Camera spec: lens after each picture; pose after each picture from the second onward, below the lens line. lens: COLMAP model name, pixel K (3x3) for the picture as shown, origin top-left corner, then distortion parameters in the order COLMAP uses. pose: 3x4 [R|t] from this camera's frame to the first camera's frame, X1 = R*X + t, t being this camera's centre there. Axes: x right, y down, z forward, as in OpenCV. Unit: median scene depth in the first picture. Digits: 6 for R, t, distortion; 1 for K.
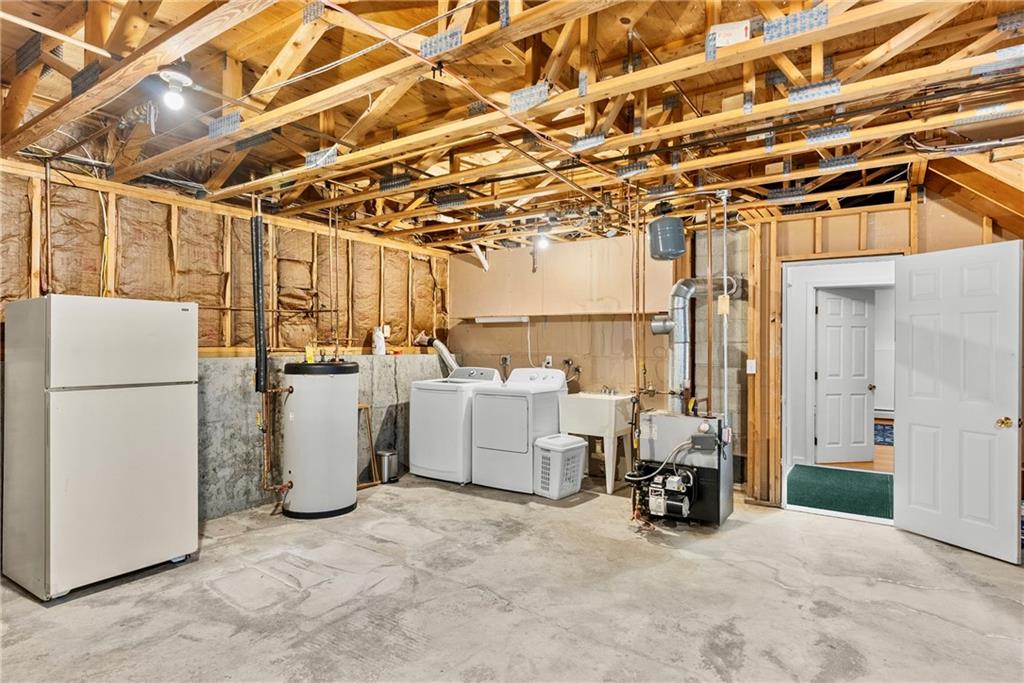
lens RADIAL K [[550.6, 0, 510.7], [0, 550.6, 340.9], [0, 0, 1]] dist [0.003961, -0.001285]
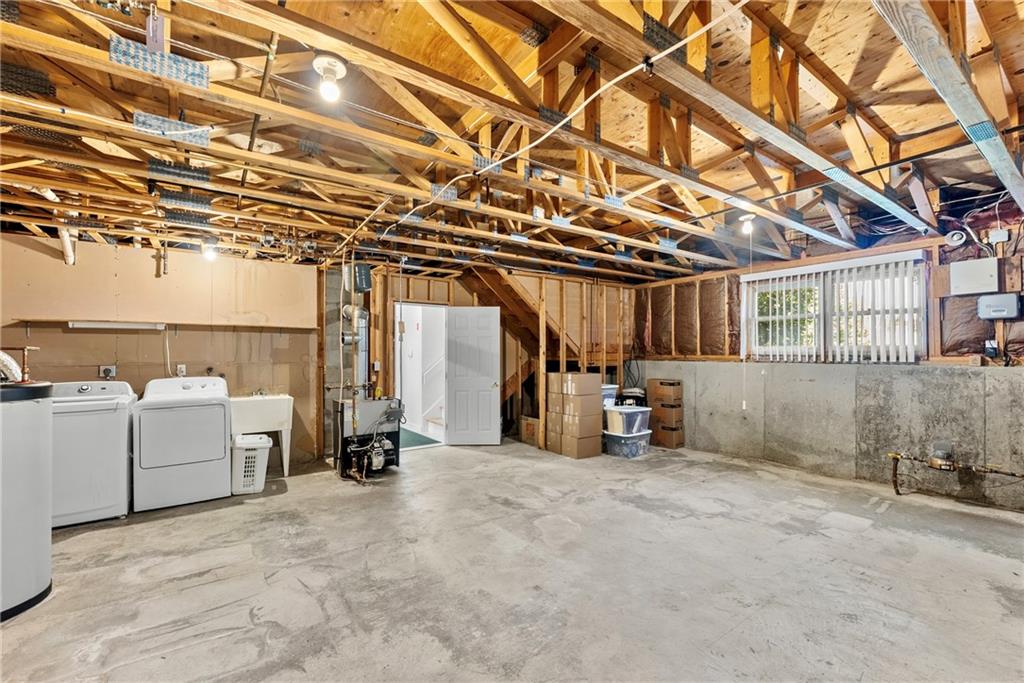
lens RADIAL K [[431.4, 0, 506.6], [0, 431.4, 348.5], [0, 0, 1]] dist [0.000861, 0.000121]
pose [[0.354891, 0.002640, 0.934904, -0.663796], [-0.002147, 0.999996, -0.002009, -0.002305], [-0.934905, -0.001294, 0.354895, 0.267065]]
